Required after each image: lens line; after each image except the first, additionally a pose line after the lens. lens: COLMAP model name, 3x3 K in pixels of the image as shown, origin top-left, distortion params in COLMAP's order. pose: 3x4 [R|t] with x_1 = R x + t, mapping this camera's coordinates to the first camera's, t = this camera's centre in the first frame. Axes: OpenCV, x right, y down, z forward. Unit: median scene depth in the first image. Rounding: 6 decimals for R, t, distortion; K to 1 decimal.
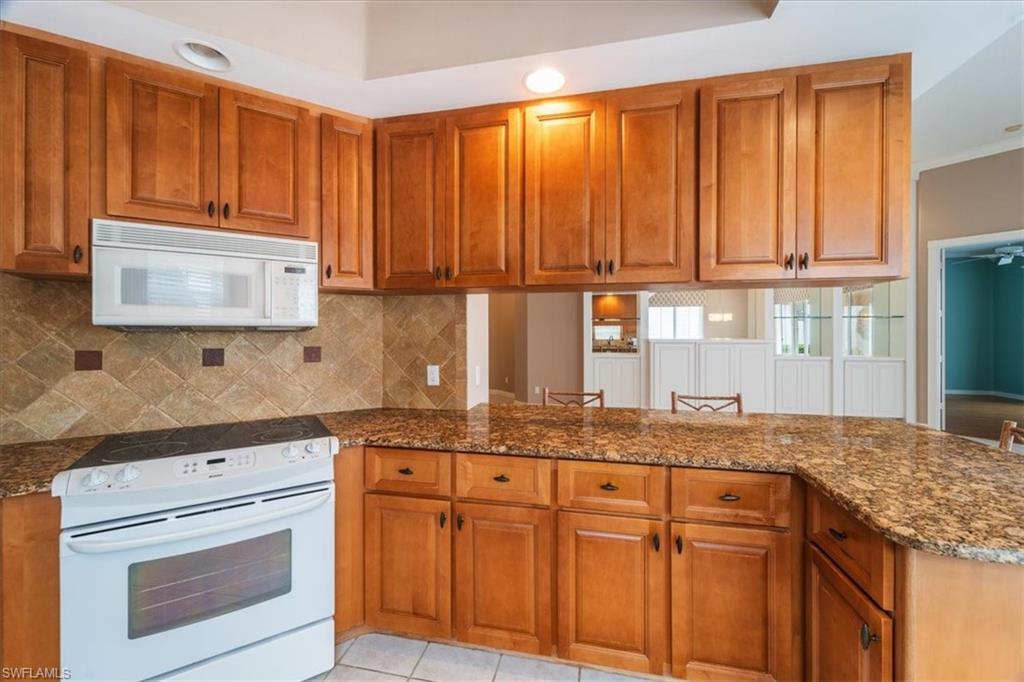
lens RADIAL K [[413.1, 0, 513.5], [0, 413.1, 333.2], [0, 0, 1]] dist [0.004164, -0.002500]
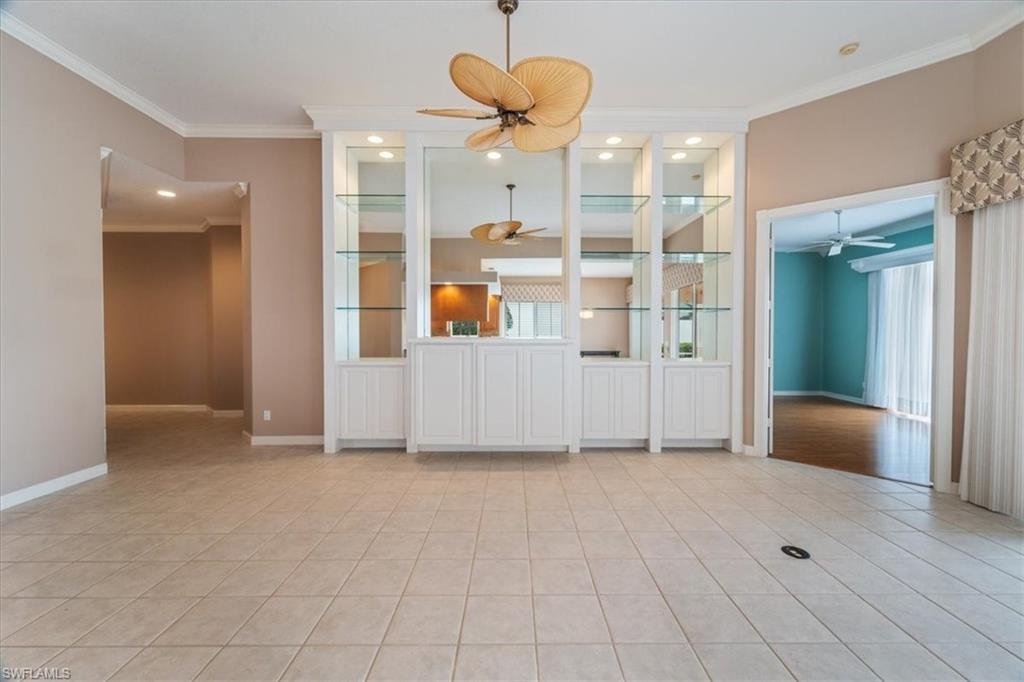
lens RADIAL K [[413.1, 0, 510.8], [0, 413.1, 334.9], [0, 0, 1]] dist [0.004164, -0.002500]
pose [[0.971838, 0.002627, 0.235635, 1.046556], [-0.005118, 0.999937, 0.009961, 0.008429], [-0.235594, -0.010886, 0.971791, 0.993457]]
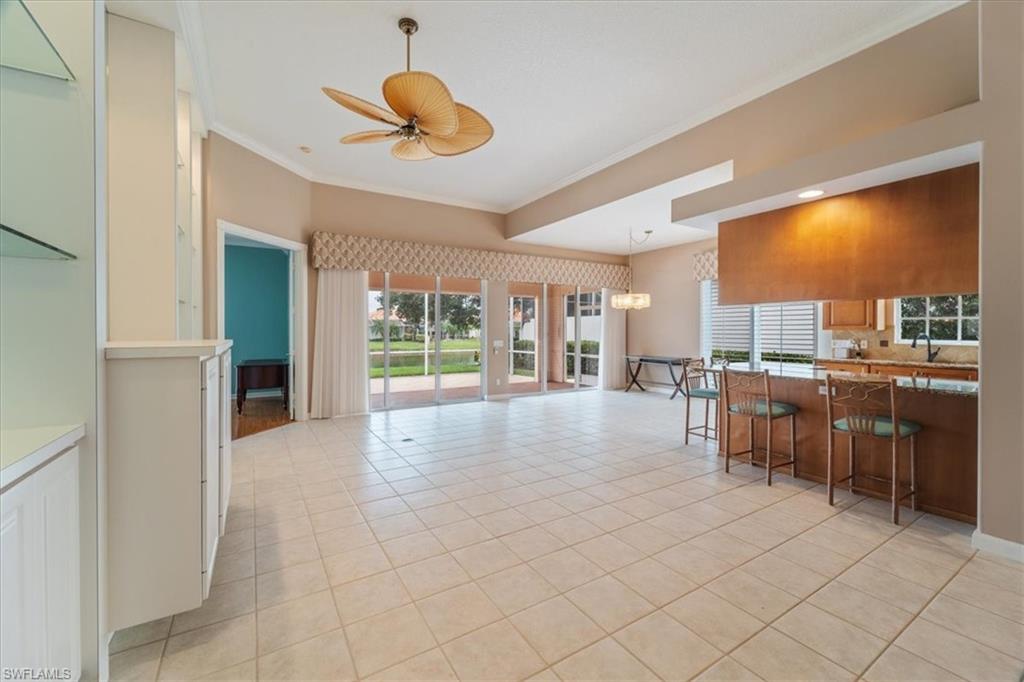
lens RADIAL K [[413.1, 0, 504.3], [0, 413.1, 334.0], [0, 0, 1]] dist [0.004164, -0.002500]
pose [[-0.695401, -0.002710, 0.718617, 0.024823], [0.004150, 0.999961, 0.007788, 0.013256], [-0.718610, 0.008398, -0.695363, 3.208694]]
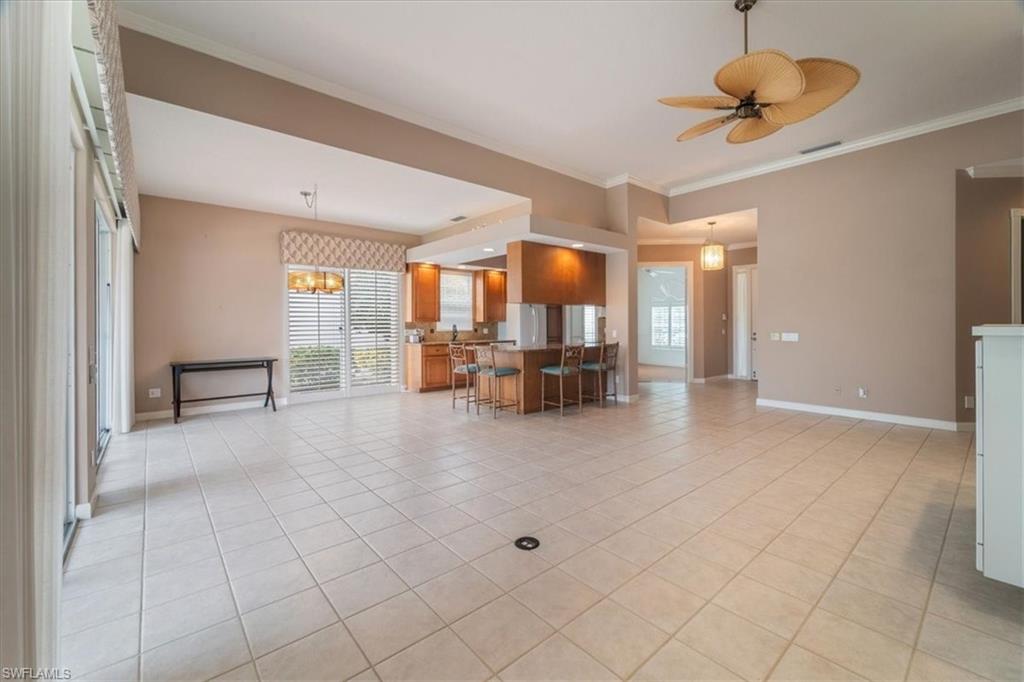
lens RADIAL K [[413.1, 0, 513.6], [0, 413.1, 325.1], [0, 0, 1]] dist [0.004164, -0.002500]
pose [[-0.593346, 0.006420, -0.804922, 3.107089], [0.005099, 0.999978, 0.004217, 0.037835], [0.804931, -0.001602, -0.593366, 2.572540]]
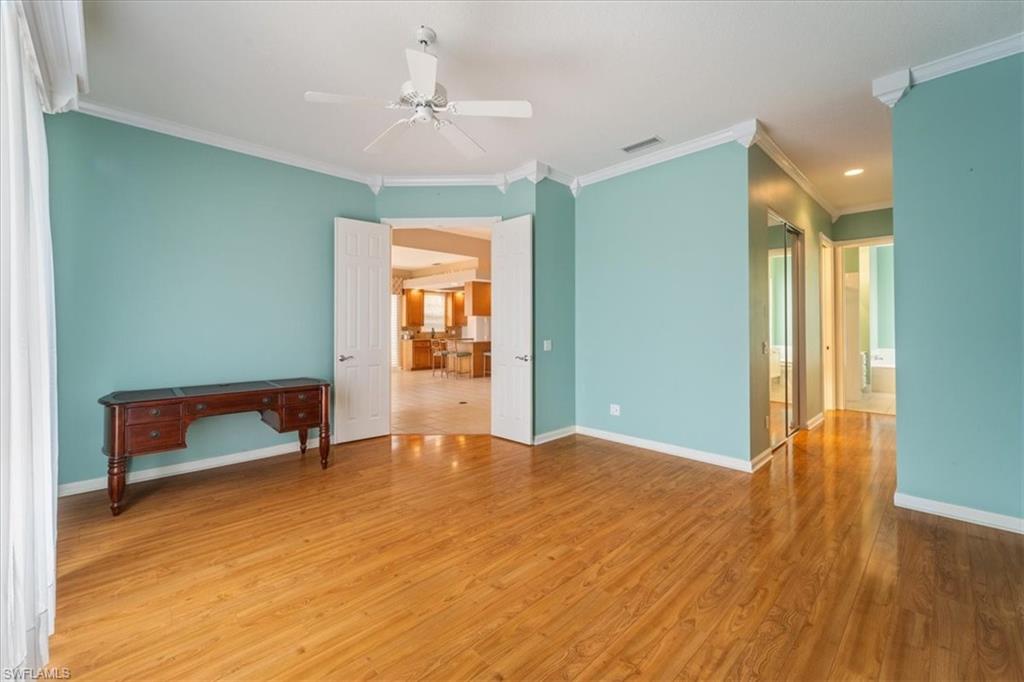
lens RADIAL K [[413.1, 0, 504.8], [0, 413.1, 324.4], [0, 0, 1]] dist [0.004164, -0.002500]
pose [[-0.557464, -0.002581, -0.830197, 4.816414], [0.002979, 0.999983, -0.005110, 0.027584], [0.830196, -0.005322, -0.557446, 4.125810]]
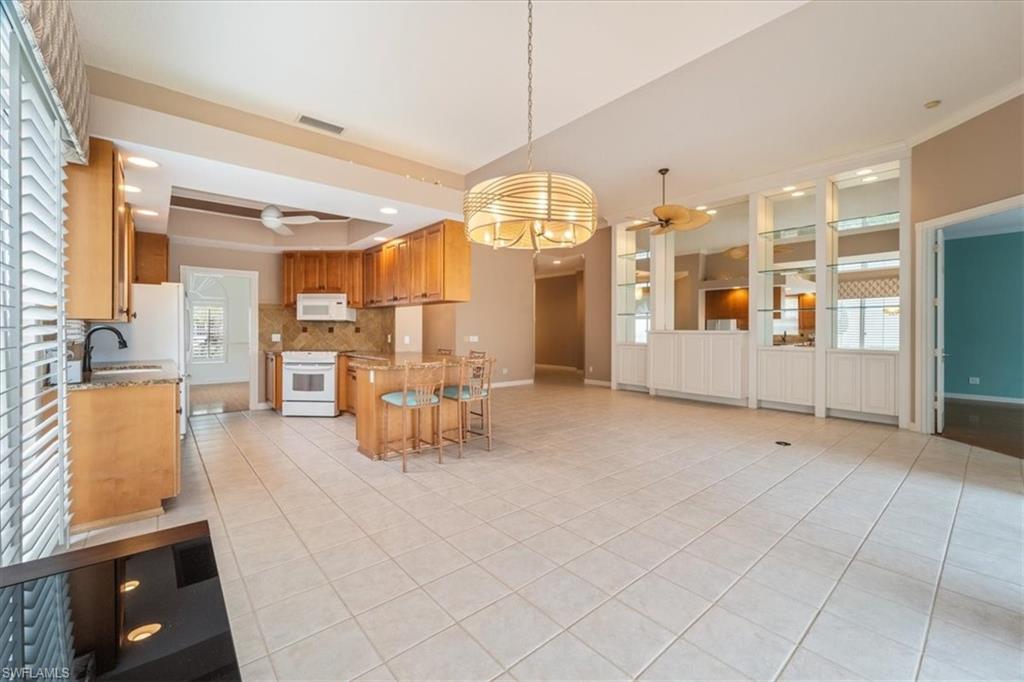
lens RADIAL K [[413.1, 0, 496.9], [0, 413.1, 328.1], [0, 0, 1]] dist [0.004164, -0.002500]
pose [[0.787231, 0.002942, -0.616651, 2.312364], [-0.005631, 0.999981, -0.002418, 0.043257], [0.616632, 0.005376, 0.787233, -0.756238]]
